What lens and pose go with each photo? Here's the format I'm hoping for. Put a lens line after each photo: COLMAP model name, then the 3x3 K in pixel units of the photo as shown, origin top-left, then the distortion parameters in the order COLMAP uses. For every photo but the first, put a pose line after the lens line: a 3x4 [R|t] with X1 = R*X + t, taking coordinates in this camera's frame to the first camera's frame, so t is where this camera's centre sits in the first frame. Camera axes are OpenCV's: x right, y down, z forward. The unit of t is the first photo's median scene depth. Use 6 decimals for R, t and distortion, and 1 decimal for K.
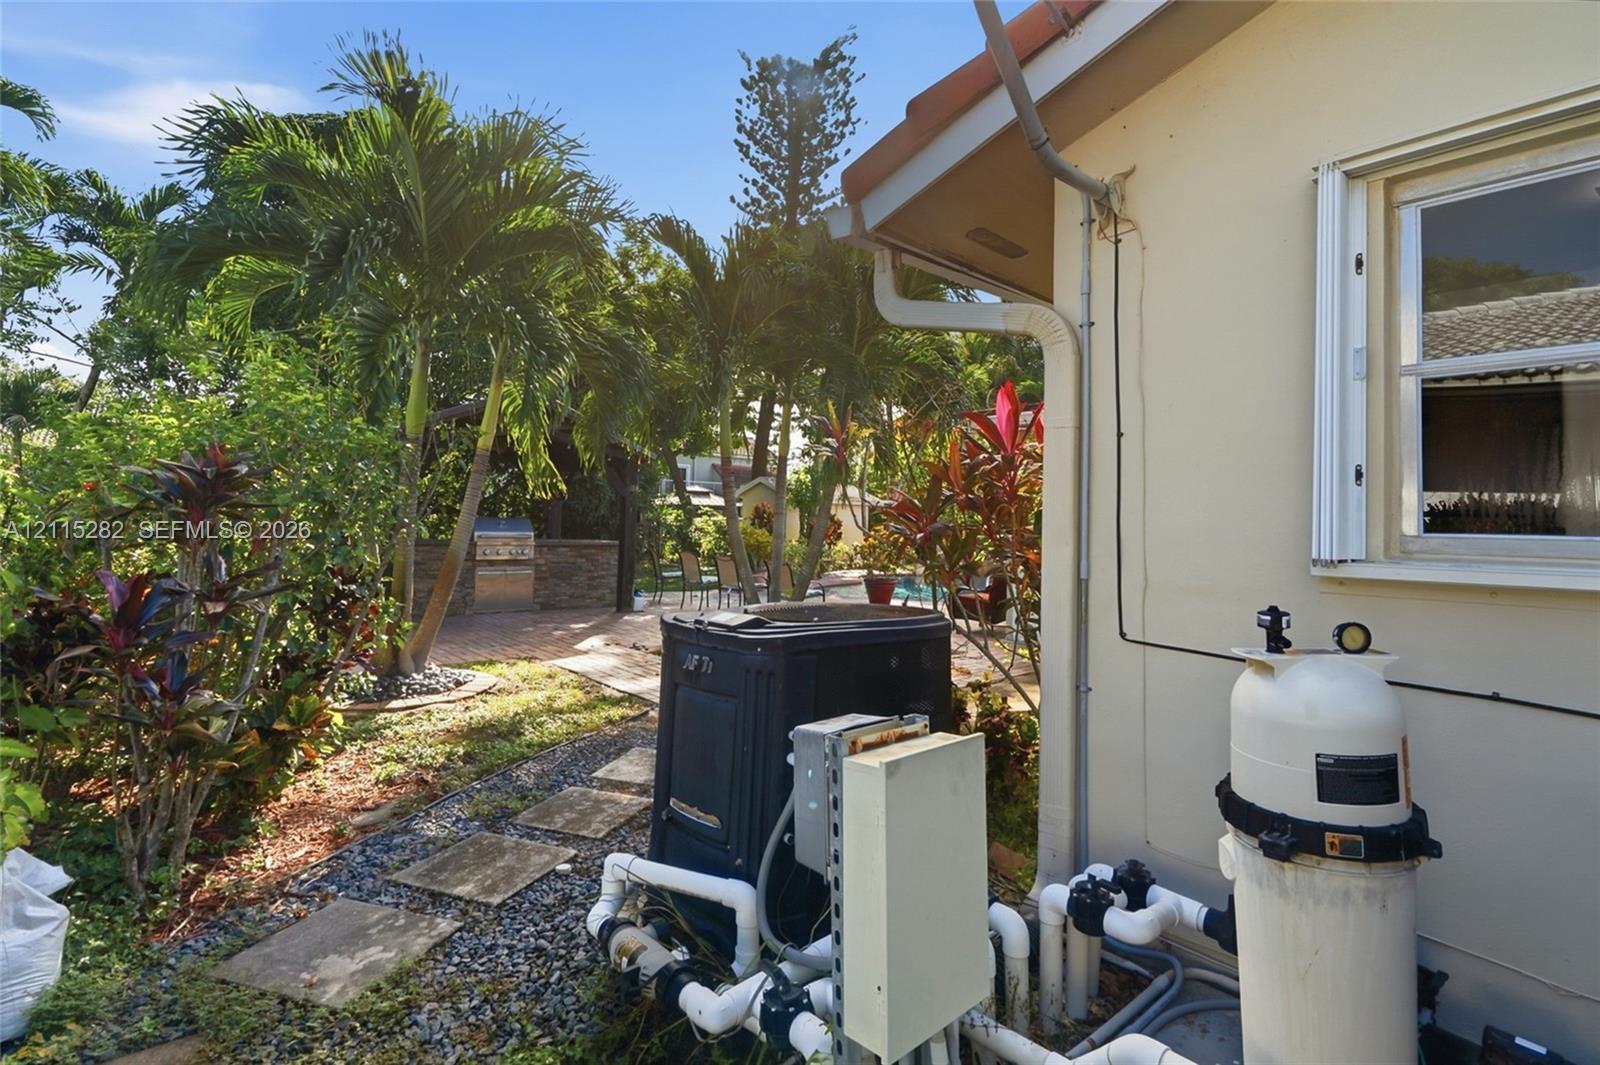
lens RADIAL K [[739.6, 0, 797.8], [0, 739.6, 546.6], [0, 0, 1]] dist [0.000589, 0.000315]
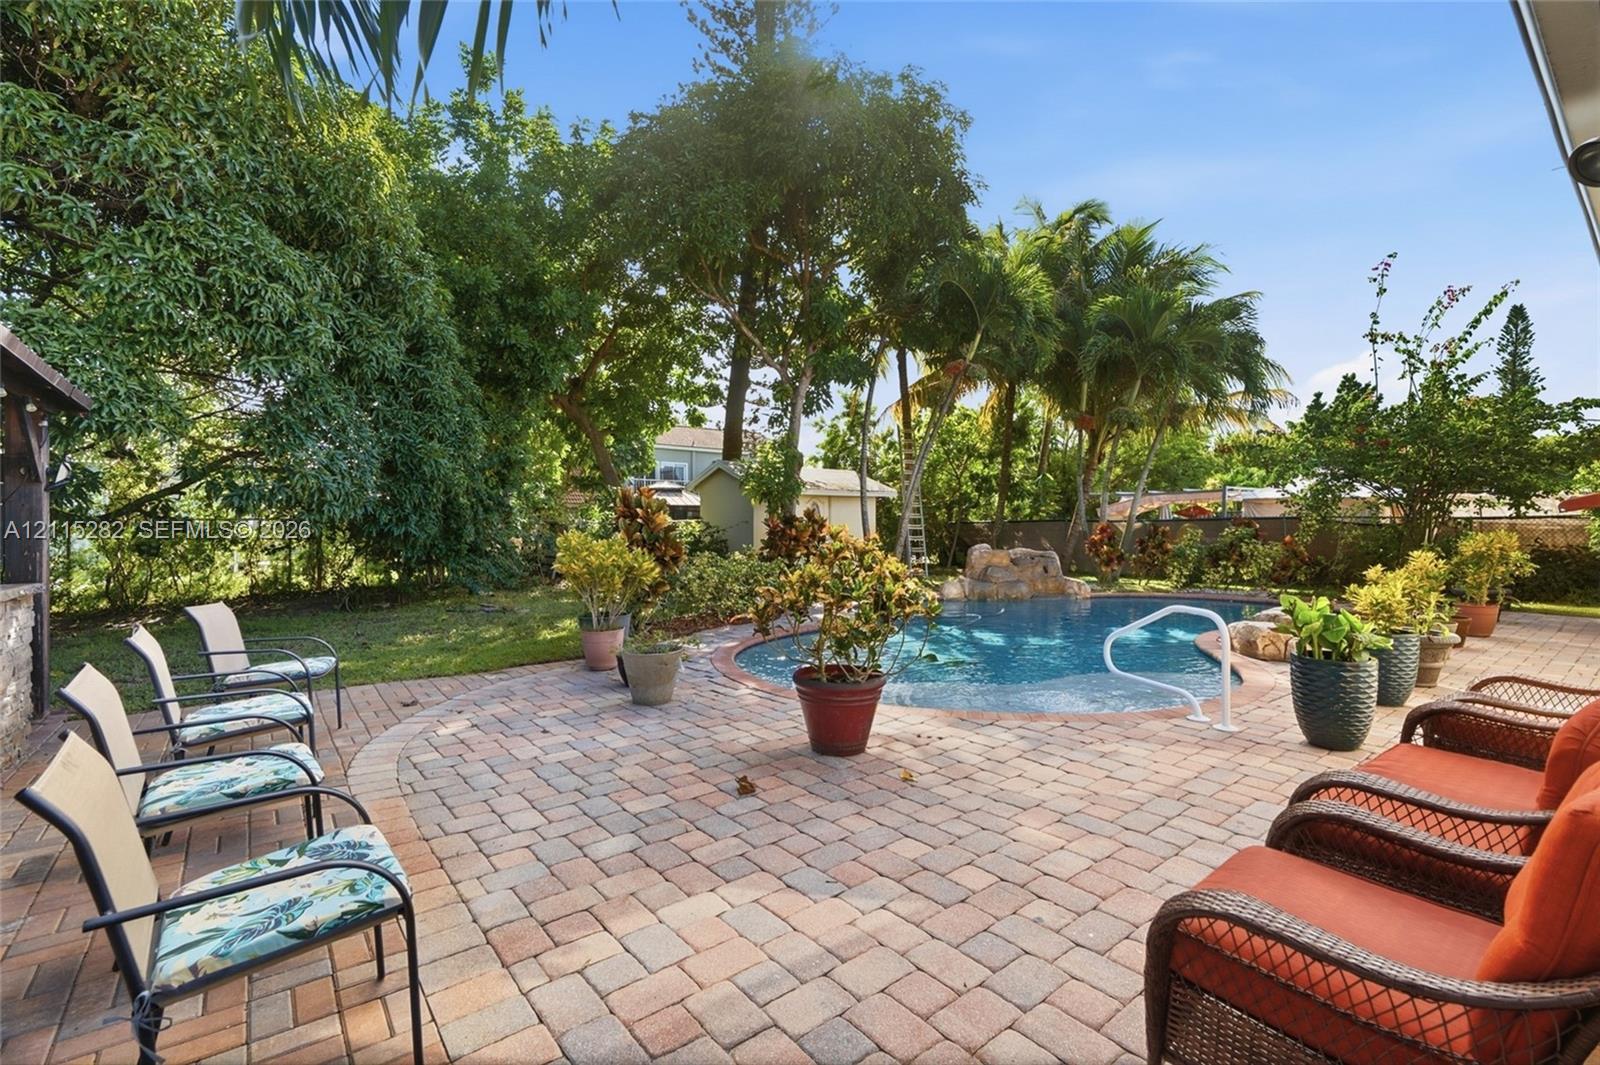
lens RADIAL K [[714.3, 0, 804.9], [0, 714.3, 529.0], [0, 0, 1]] dist [-0.002509, 0.001244]
pose [[0.998978, -0.028686, -0.034926, 0.055899], [0.027753, 0.999253, -0.026897, -0.008401], [0.035671, 0.025900, 0.999028, 0.328170]]
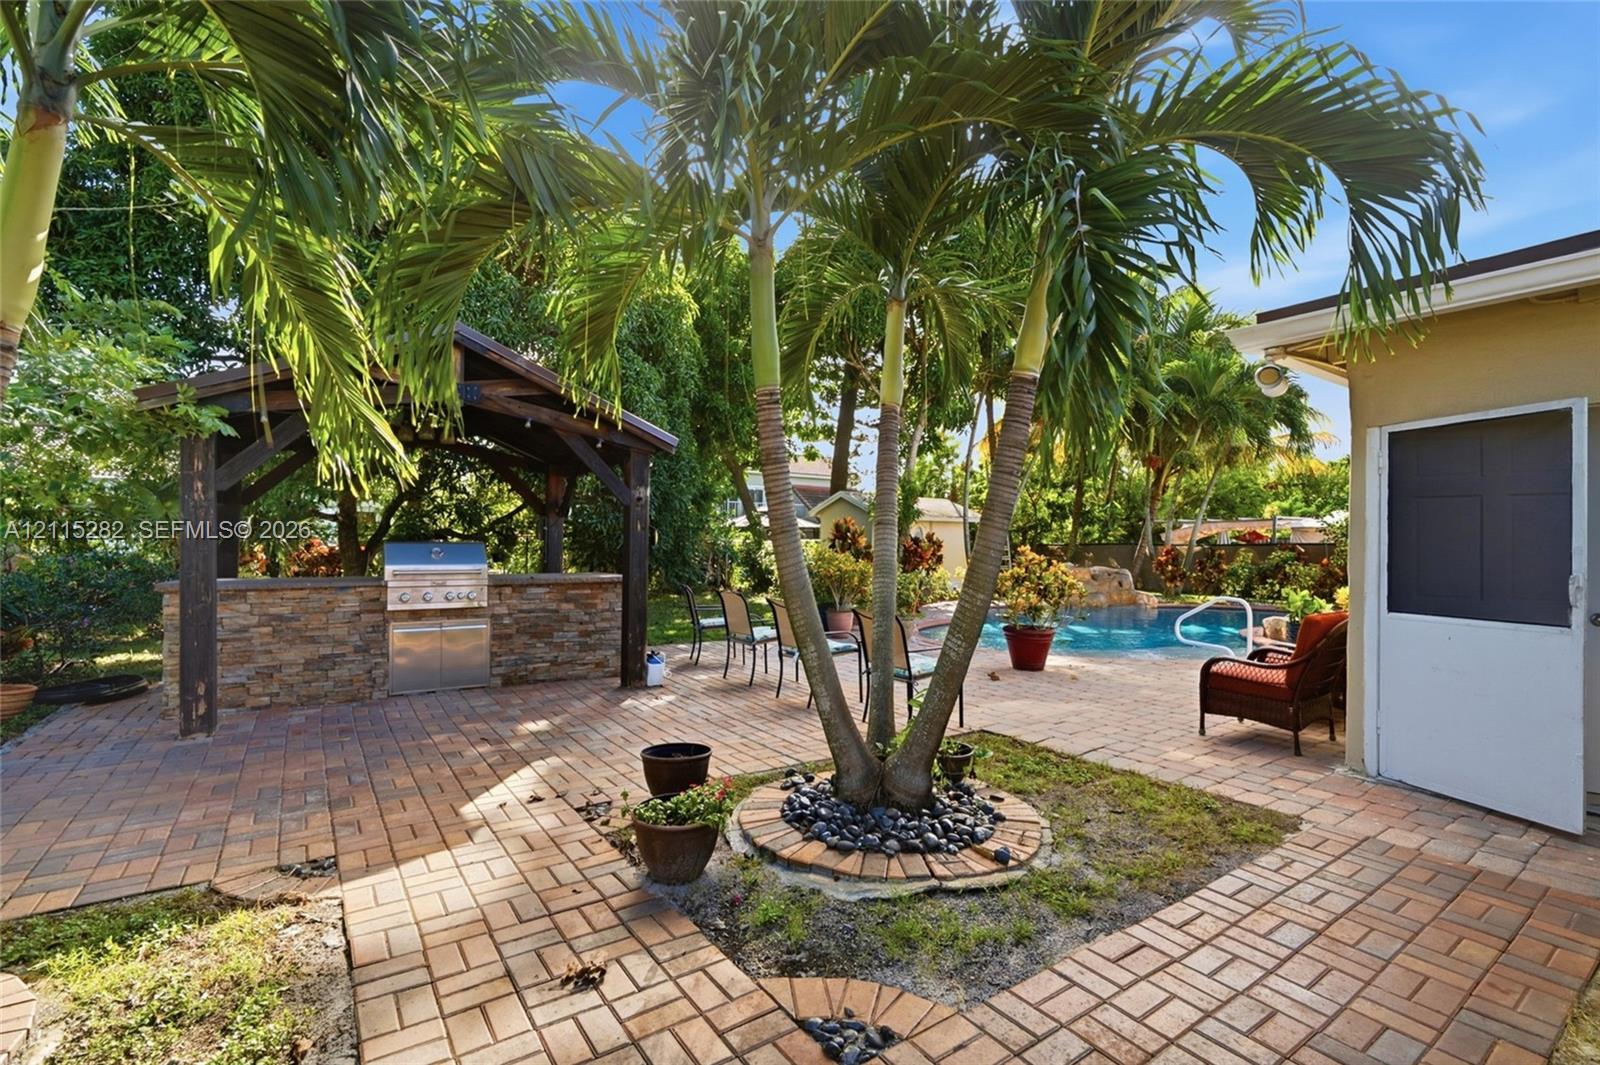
lens RADIAL K [[725.2, 0, 816.3], [0, 725.2, 542.9], [0, 0, 1]] dist [-0.001455, 0.000187]
pose [[0.996423, -0.017779, -0.082609, -0.010650], [0.014789, 0.999218, -0.036664, -0.004519], [0.083196, 0.035311, 0.995907, 0.171540]]
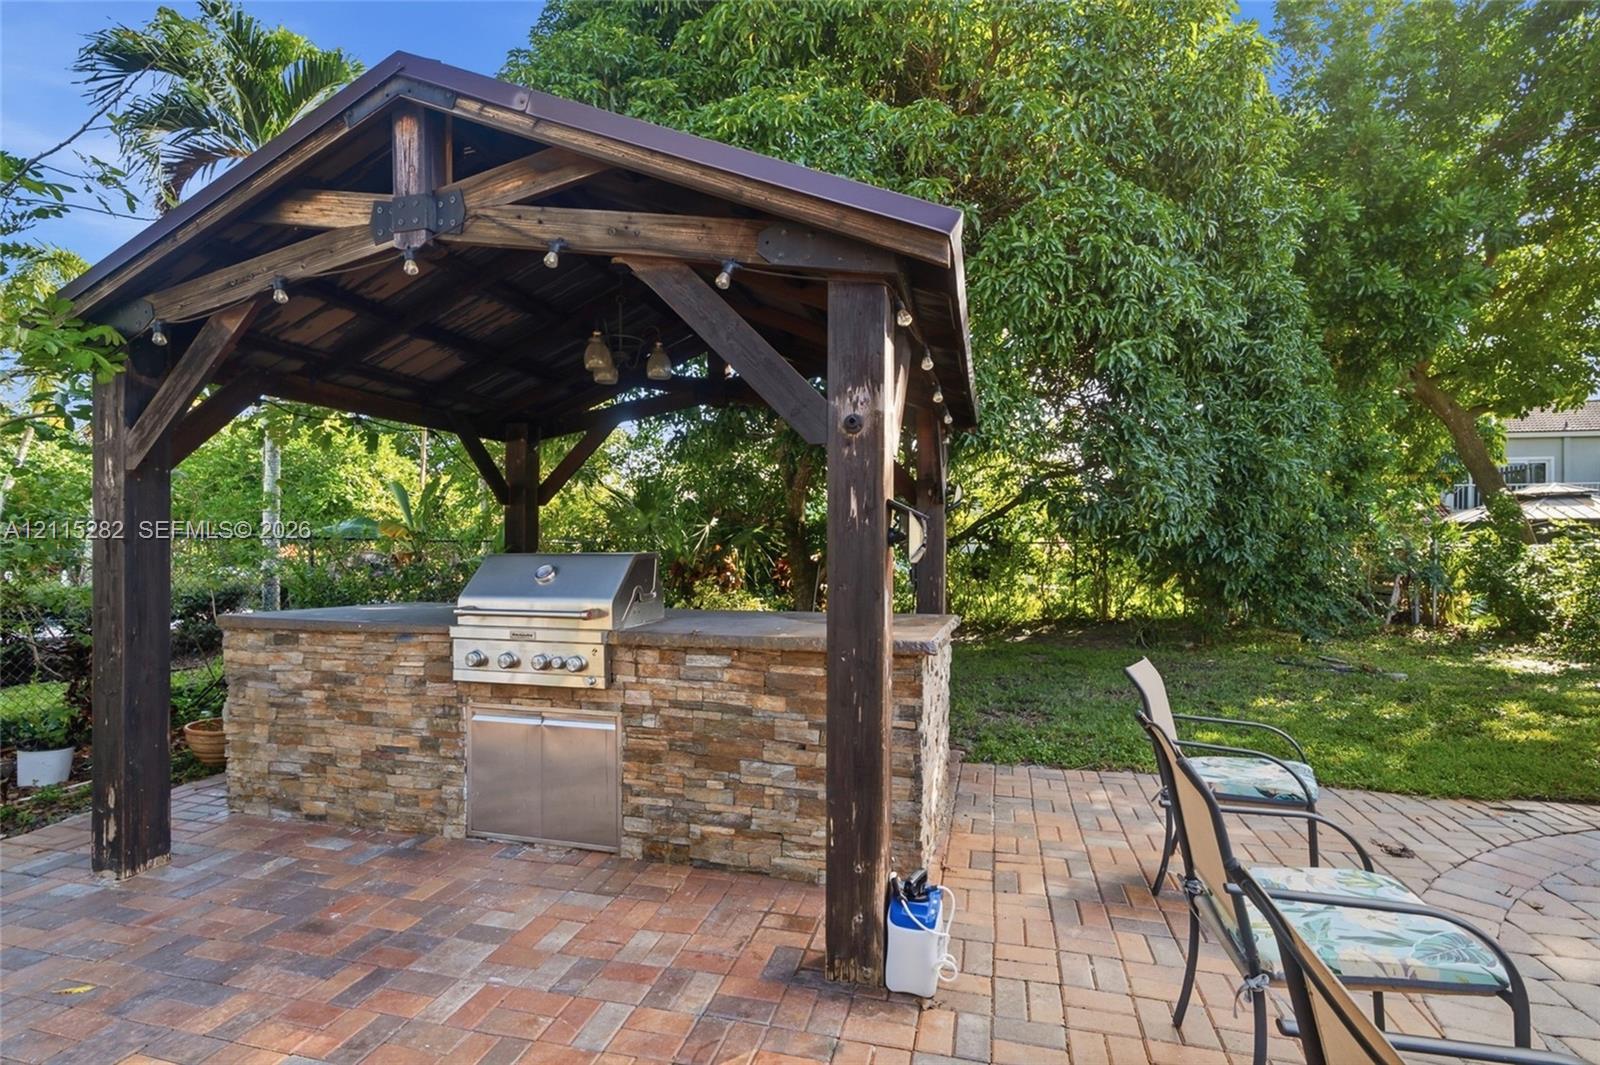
lens RADIAL K [[739.6, 0, 797.8], [0, 739.6, 546.6], [0, 0, 1]] dist [0.000589, 0.000315]
pose [[0.578051, -0.027970, -0.815521, -0.027687], [-0.012783, 0.998979, -0.043322, -0.012268], [0.815901, 0.035467, 0.577103, 0.376361]]
